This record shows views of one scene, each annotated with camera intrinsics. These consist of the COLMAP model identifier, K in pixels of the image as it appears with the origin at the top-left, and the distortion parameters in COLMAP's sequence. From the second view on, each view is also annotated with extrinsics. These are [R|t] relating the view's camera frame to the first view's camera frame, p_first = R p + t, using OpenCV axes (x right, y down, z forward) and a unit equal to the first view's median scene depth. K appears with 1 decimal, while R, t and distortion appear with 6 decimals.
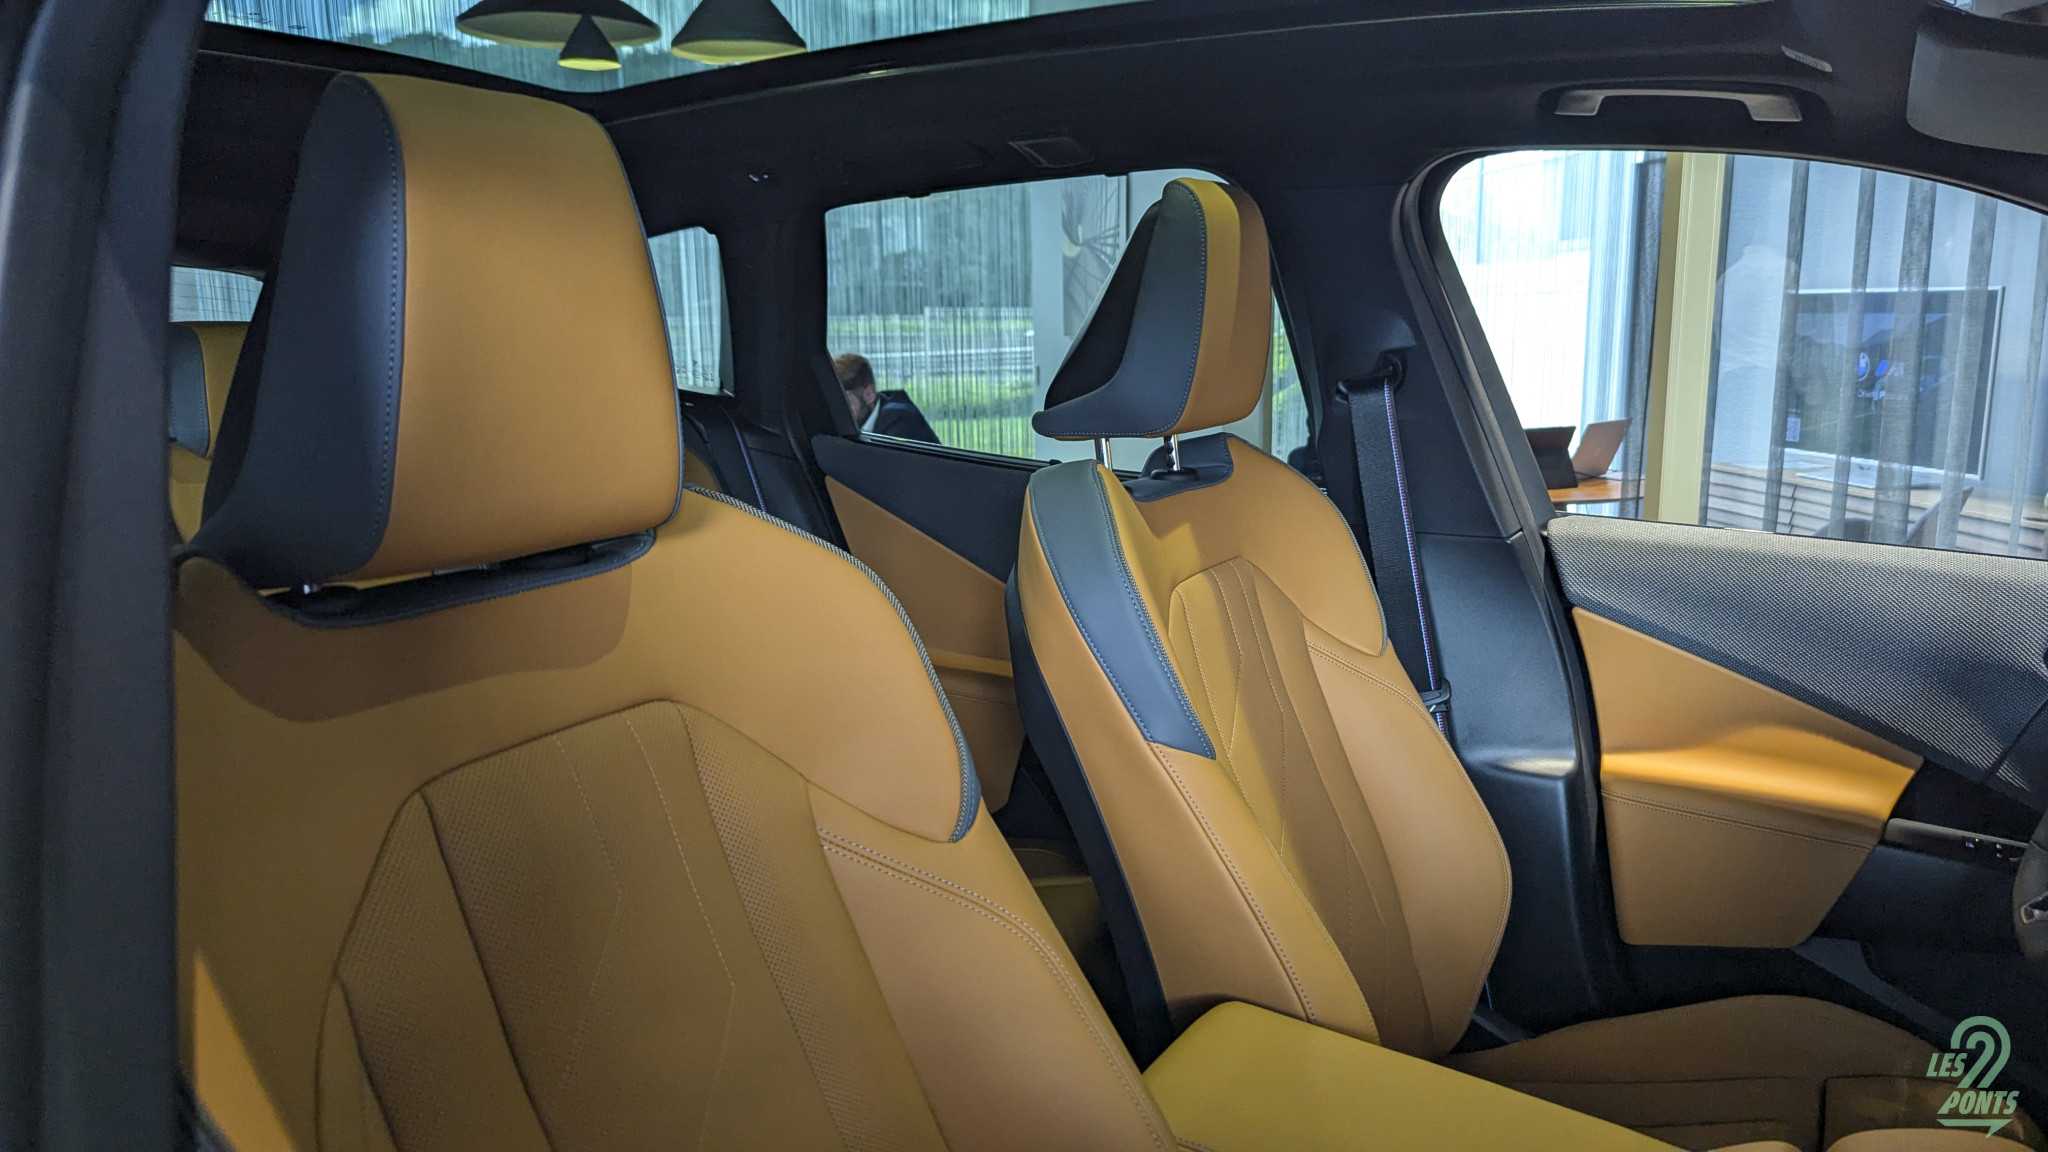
lens RADIAL K [[1451.0, 0, 1029.7], [0, 1451.0, 589.2], [0, 0, 1]] dist [0.067660, -0.062805]
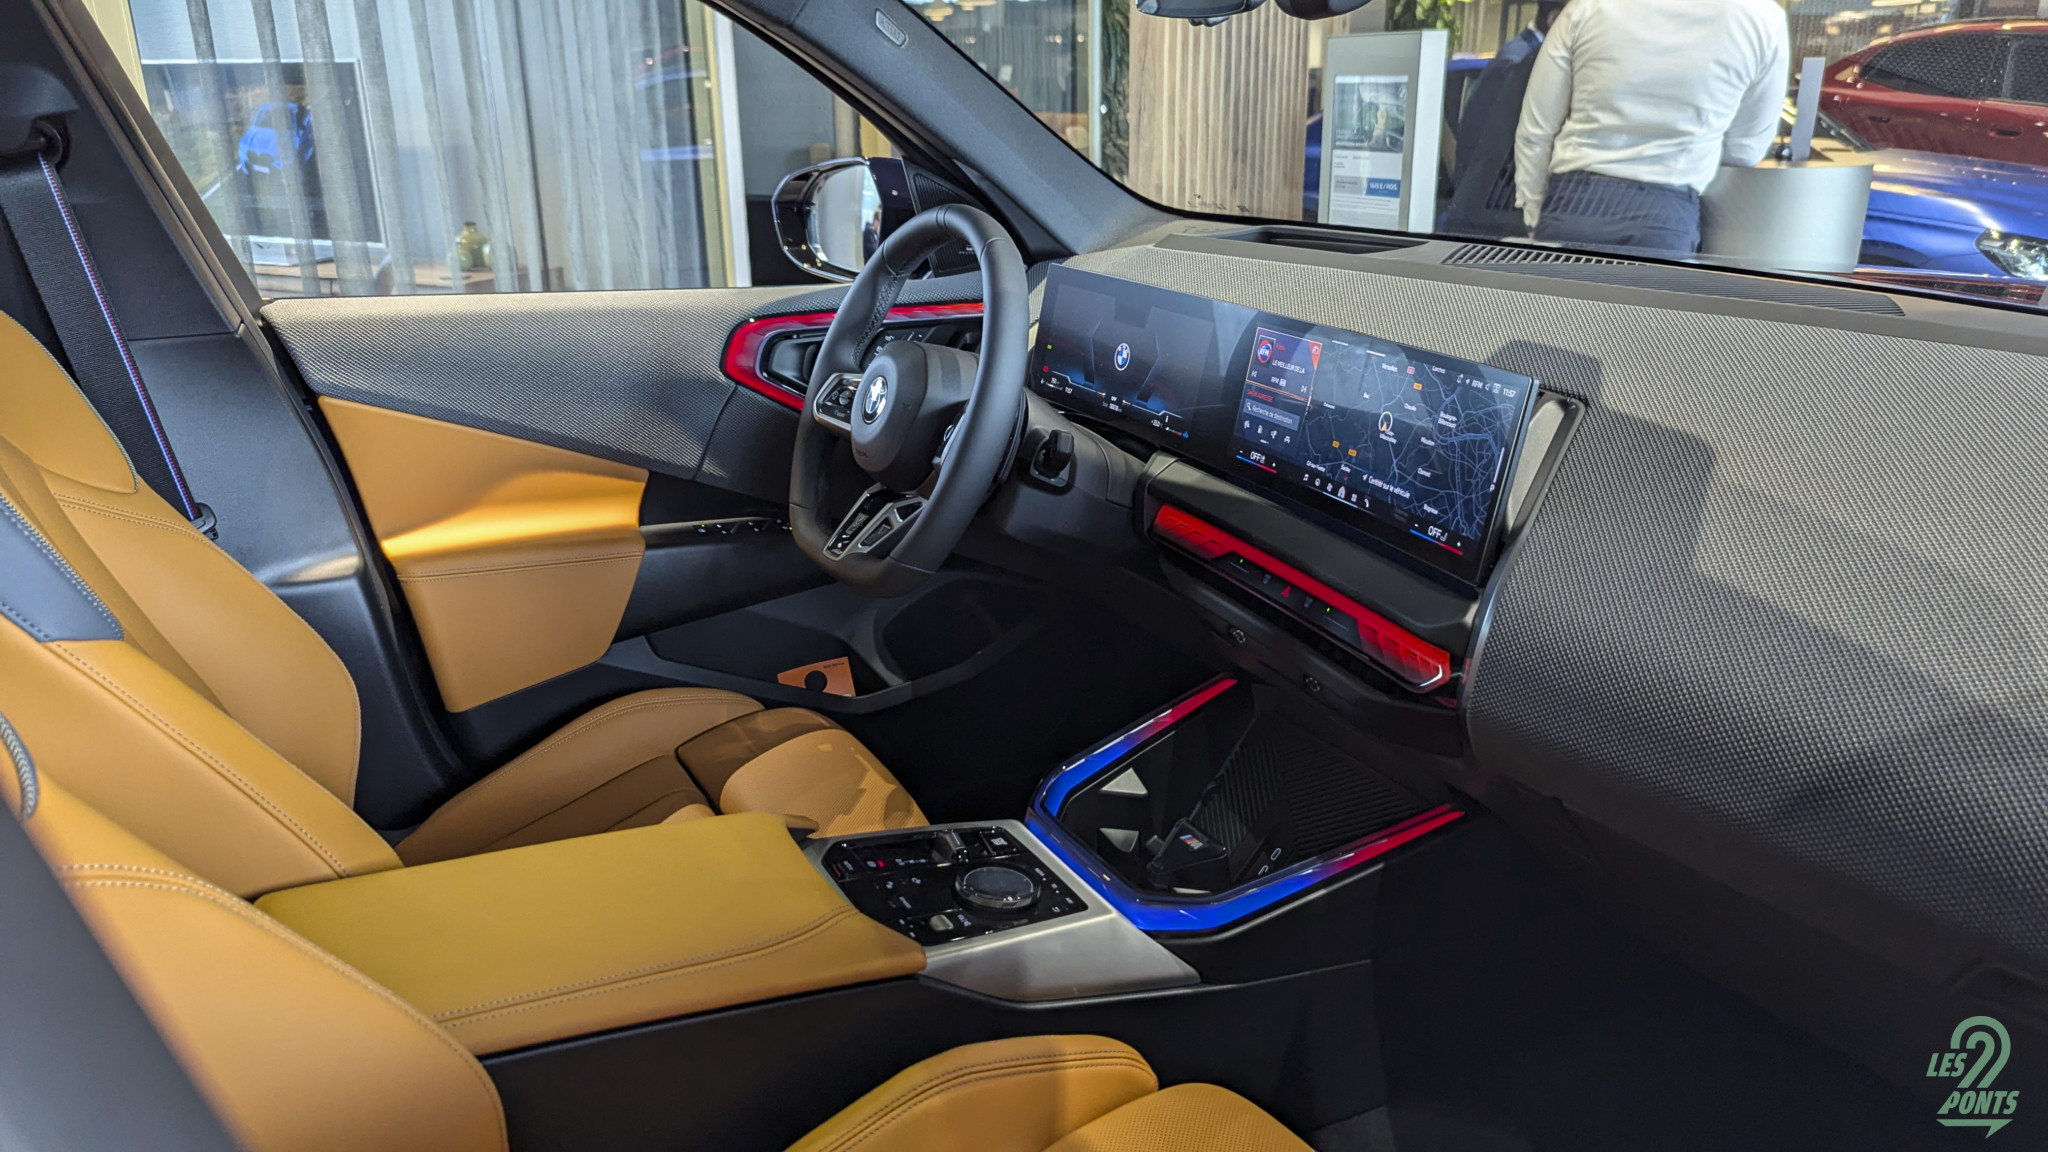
lens RADIAL K [[1451.0, 0, 1029.7], [0, 1451.0, 589.2], [0, 0, 1]] dist [0.067660, -0.062805]
pose [[0.525091, -0.281381, 0.803184, -0.189630], [0.164558, 0.959519, 0.228569, -0.010389], [-0.834985, 0.012150, 0.550138, 0.102544]]
